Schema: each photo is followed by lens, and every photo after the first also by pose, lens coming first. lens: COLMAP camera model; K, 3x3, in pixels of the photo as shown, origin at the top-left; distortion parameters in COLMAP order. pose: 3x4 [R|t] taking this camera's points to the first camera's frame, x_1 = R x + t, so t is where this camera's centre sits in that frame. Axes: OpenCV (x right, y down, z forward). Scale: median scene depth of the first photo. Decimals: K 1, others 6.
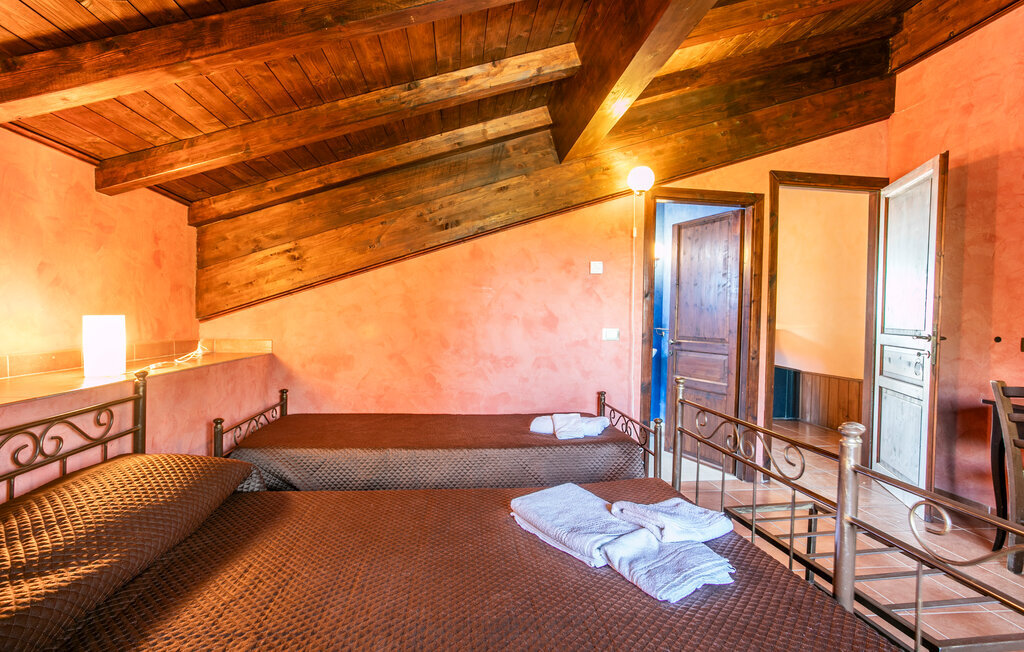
lens RADIAL K [[495.0, 0, 508.8], [0, 495.0, 323.1], [0, 0, 1]] dist [-0.024305, 0.001864]
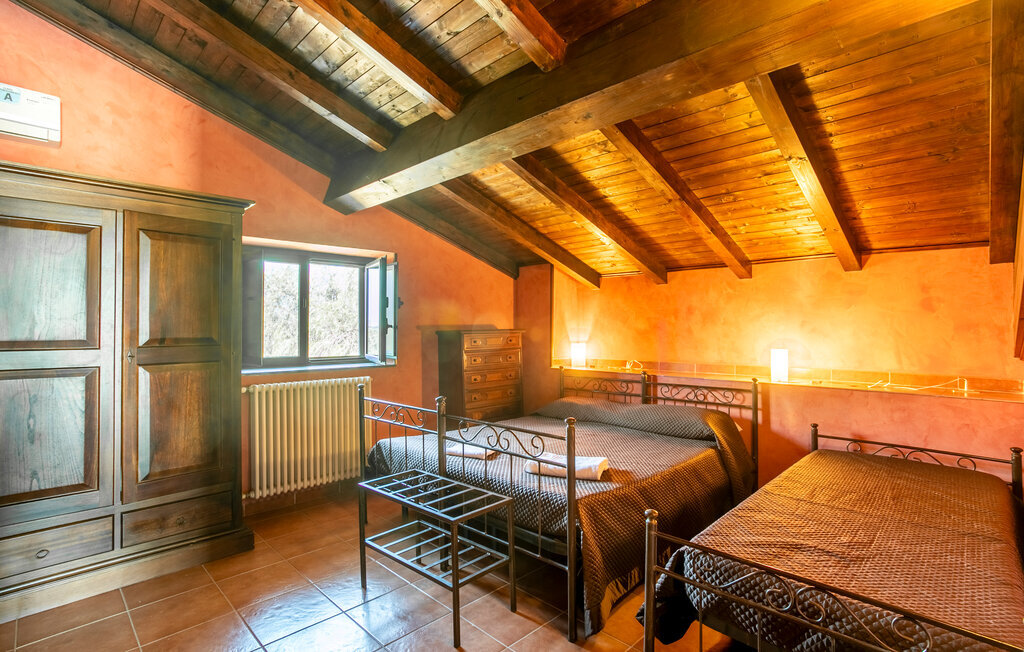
lens RADIAL K [[495.0, 0, 508.8], [0, 495.0, 323.1], [0, 0, 1]] dist [-0.024305, 0.001864]
pose [[-0.771403, -0.020451, -0.636018, 0.669839], [-0.019252, 0.999776, -0.008797, -0.045404], [0.636055, 0.005459, -0.771624, 1.026276]]
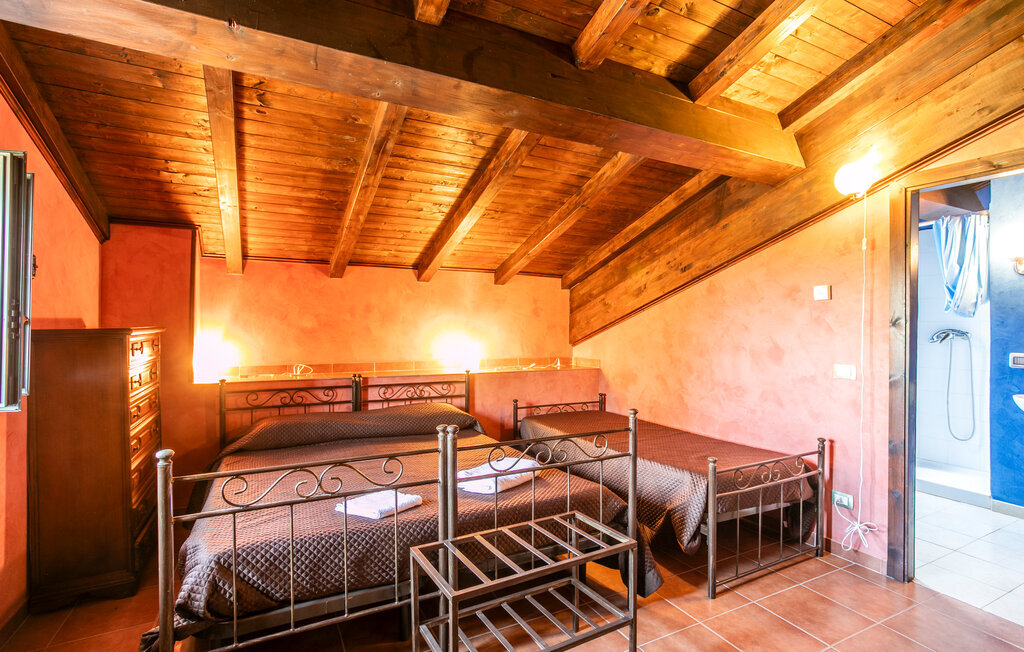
lens RADIAL K [[495.0, 0, 508.8], [0, 495.0, 323.1], [0, 0, 1]] dist [-0.024305, 0.001864]
pose [[0.362349, -0.021623, -0.931792, 0.787575], [-0.011334, 0.999555, -0.027604, -0.030276], [0.931974, 0.020563, 0.361943, 0.188701]]
